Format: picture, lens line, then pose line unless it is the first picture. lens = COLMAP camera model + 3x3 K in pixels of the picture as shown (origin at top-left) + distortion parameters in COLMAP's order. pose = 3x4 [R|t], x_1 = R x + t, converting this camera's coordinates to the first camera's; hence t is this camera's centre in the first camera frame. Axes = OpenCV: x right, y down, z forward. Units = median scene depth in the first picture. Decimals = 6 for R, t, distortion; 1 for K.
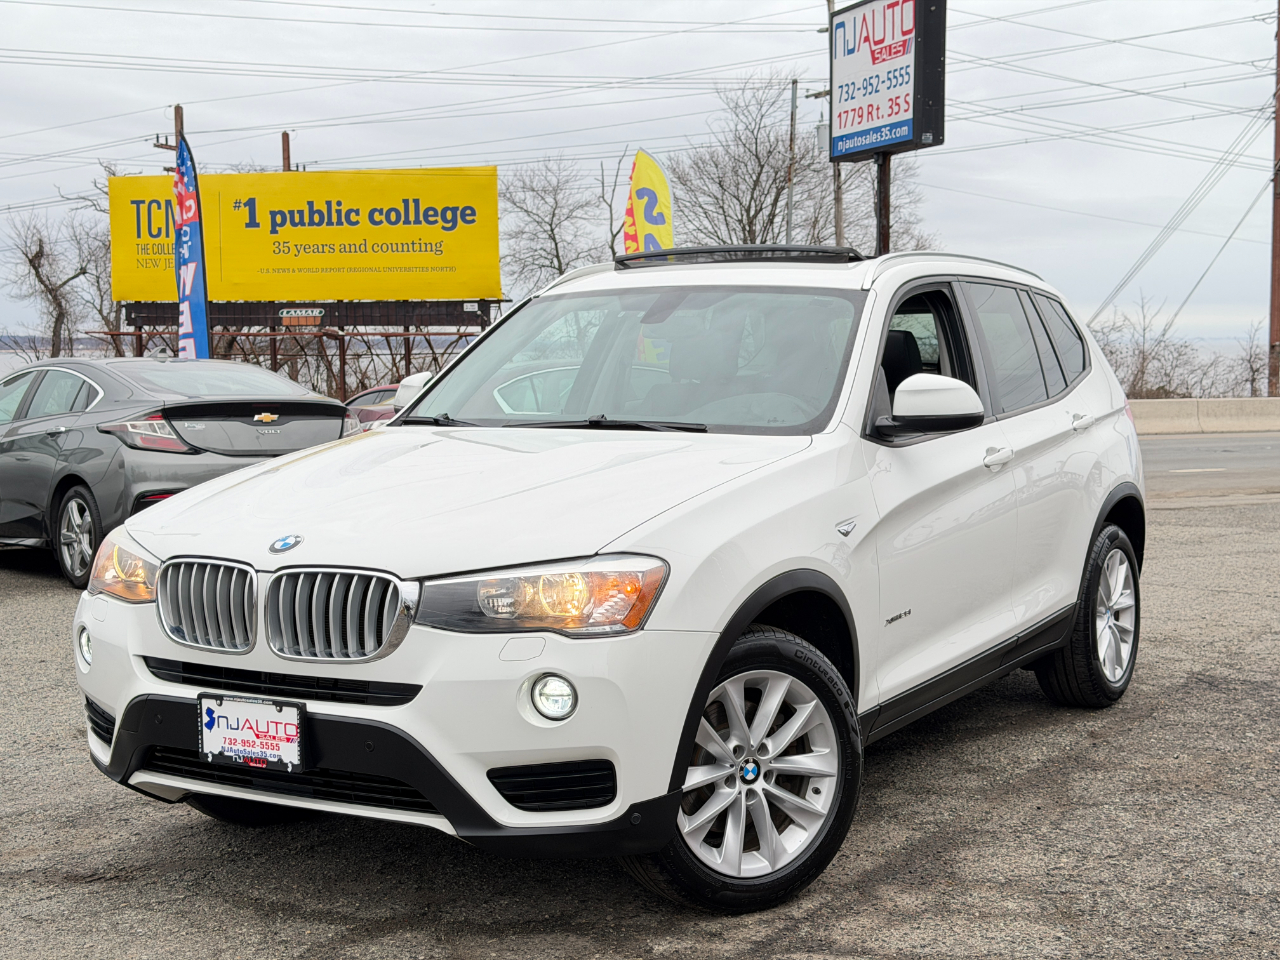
lens RADIAL K [[1838.8, 0, 634.1], [0, 1838.8, 472.5], [0, 0, 1]] dist [0.114165, 0.000000]
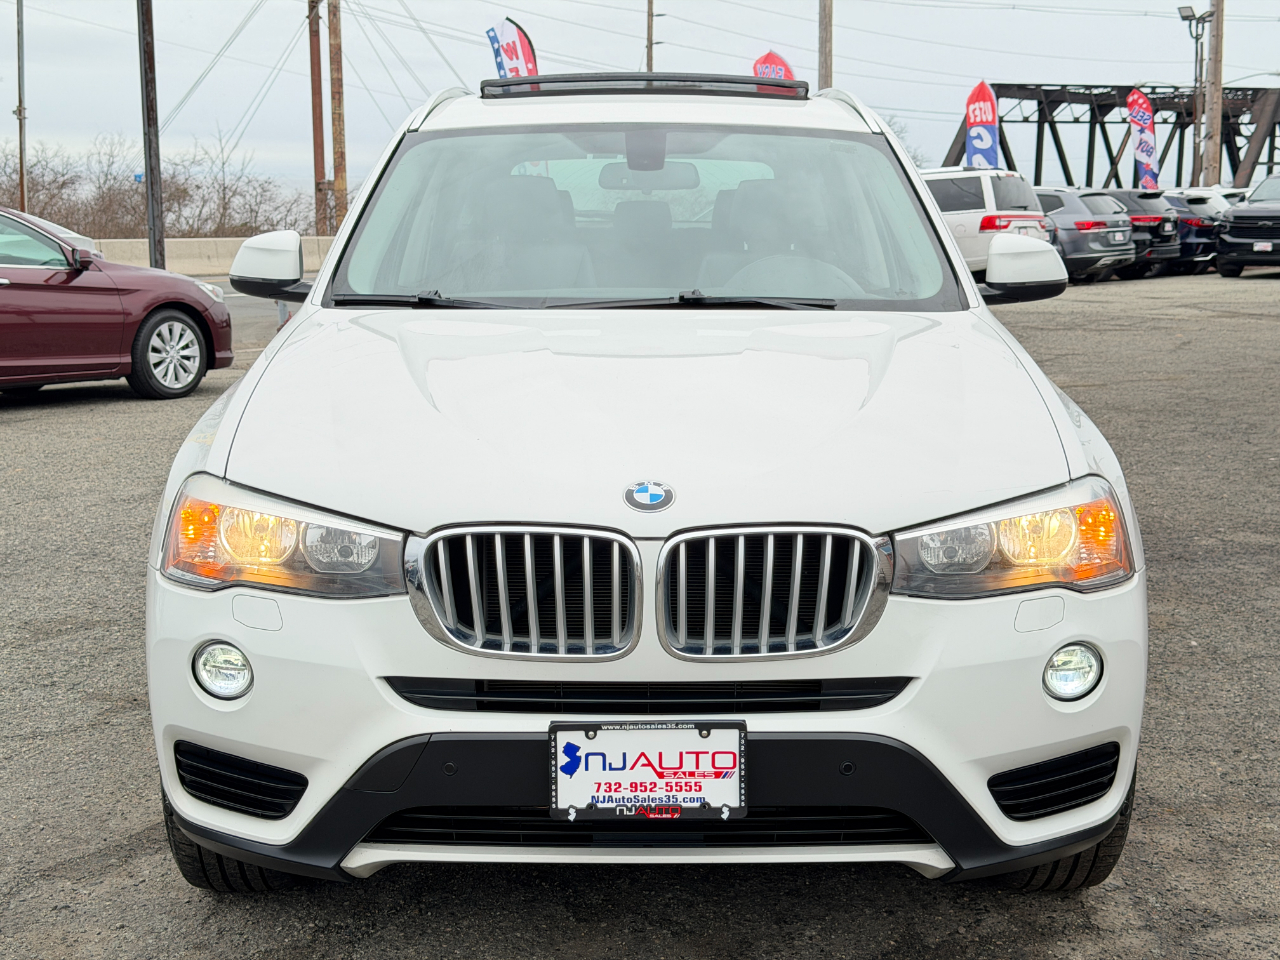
lens RADIAL K [[1838.8, 0, 637.5], [0, 1838.8, 470.2], [0, 0, 1]] dist [0.114165, 0.000000]
pose [[0.854954, -0.073149, 0.513519, -0.458846], [0.027740, 0.995038, 0.095555, -0.031303], [-0.517961, -0.067450, 0.852741, 0.345886]]
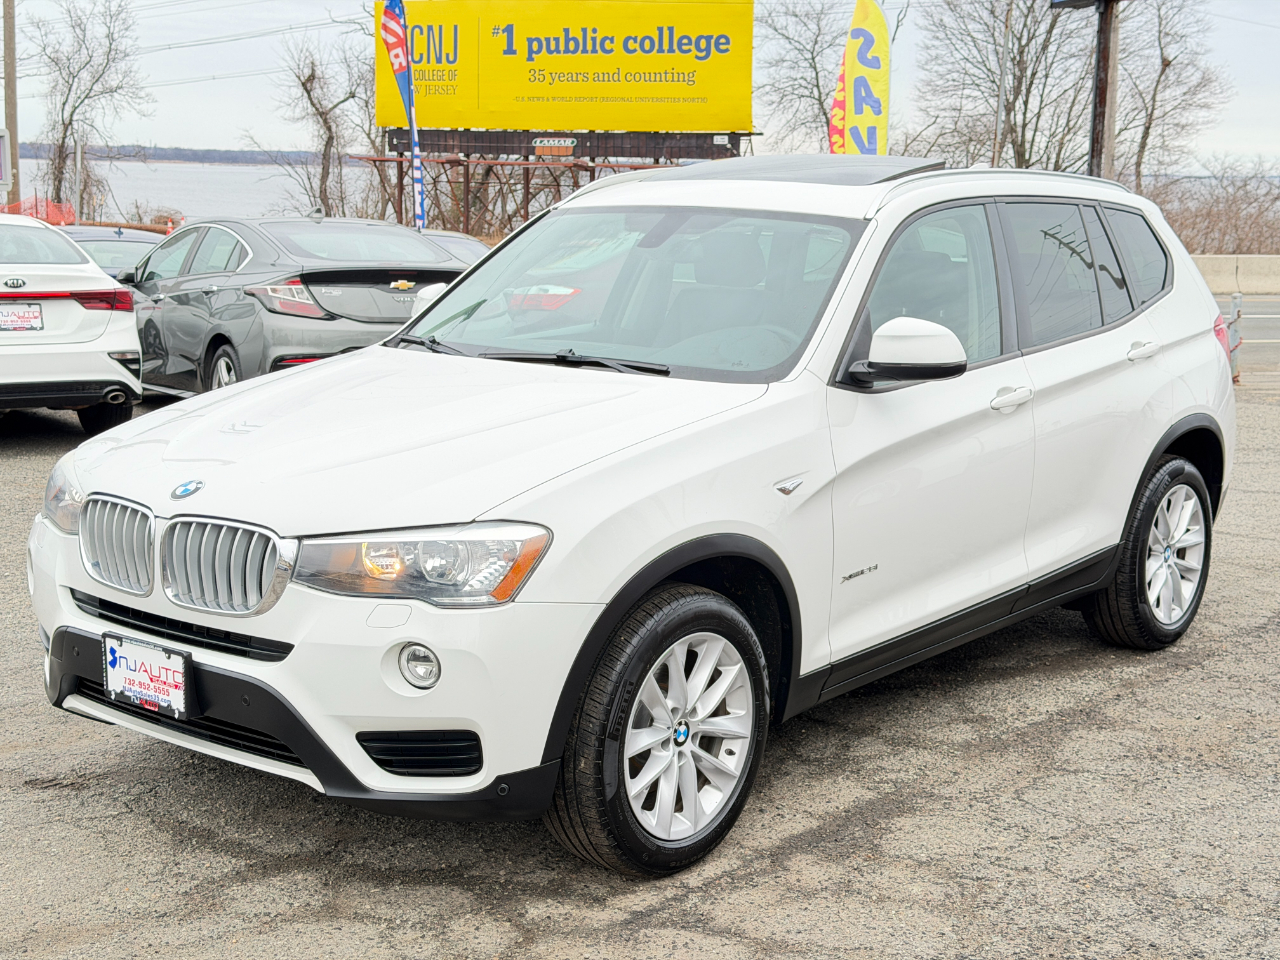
lens RADIAL K [[1838.8, 0, 637.3], [0, 1838.8, 483.7], [0, 0, 1]] dist [0.114165, 0.000000]
pose [[0.988641, 0.046227, -0.143009, 0.163815], [-0.031739, 0.994279, 0.101986, -0.062435], [0.146905, -0.096288, 0.984453, 0.041707]]
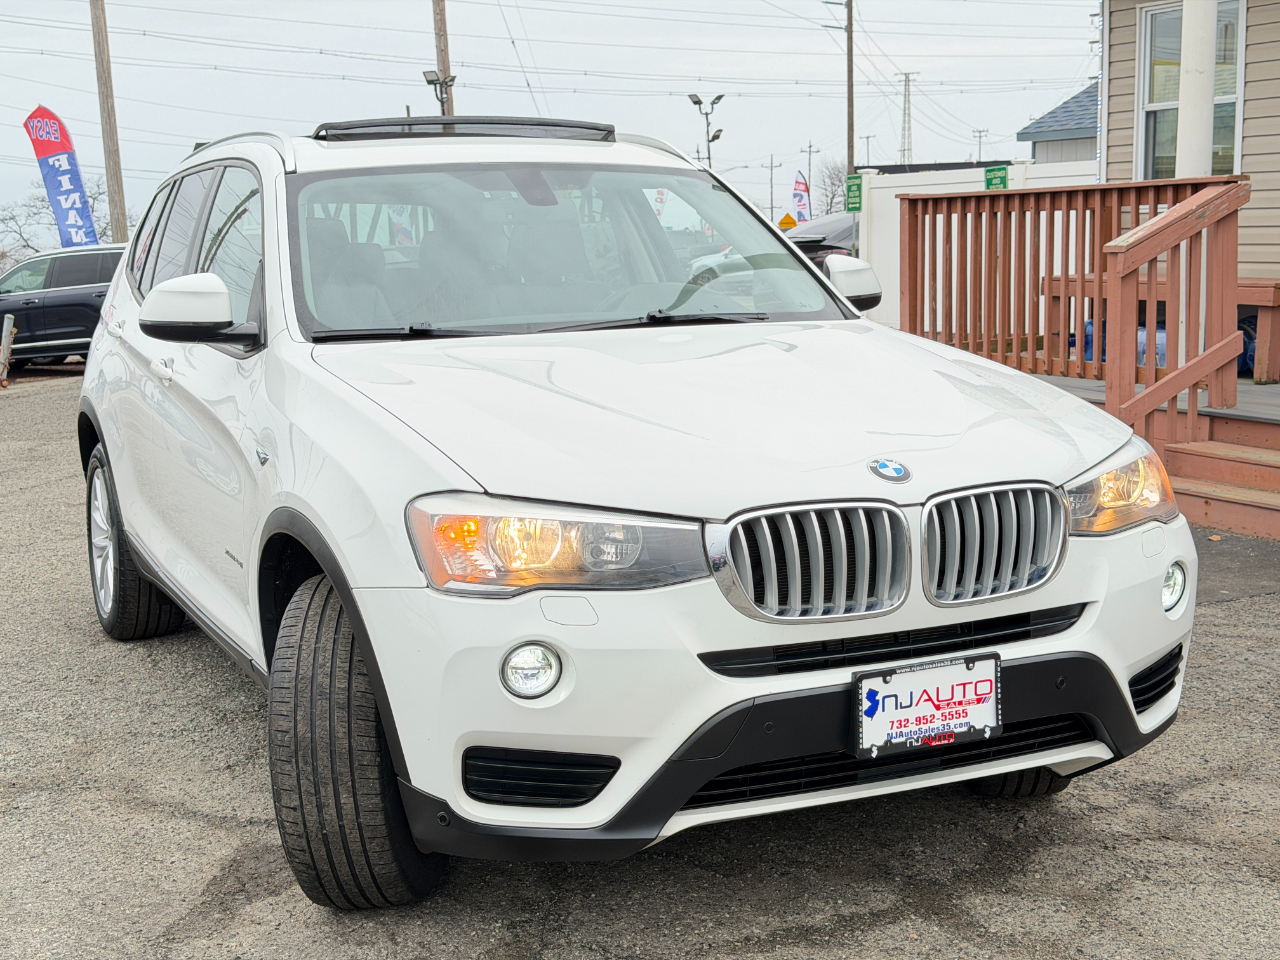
lens RADIAL K [[1838.8, 0, 629.9], [0, 1838.8, 477.0], [0, 0, 1]] dist [0.114165, 0.000000]
pose [[0.562506, -0.119897, 0.818054, -0.759691], [0.079620, 0.992686, 0.090744, -0.033491], [-0.822951, 0.014089, 0.567938, 0.535733]]
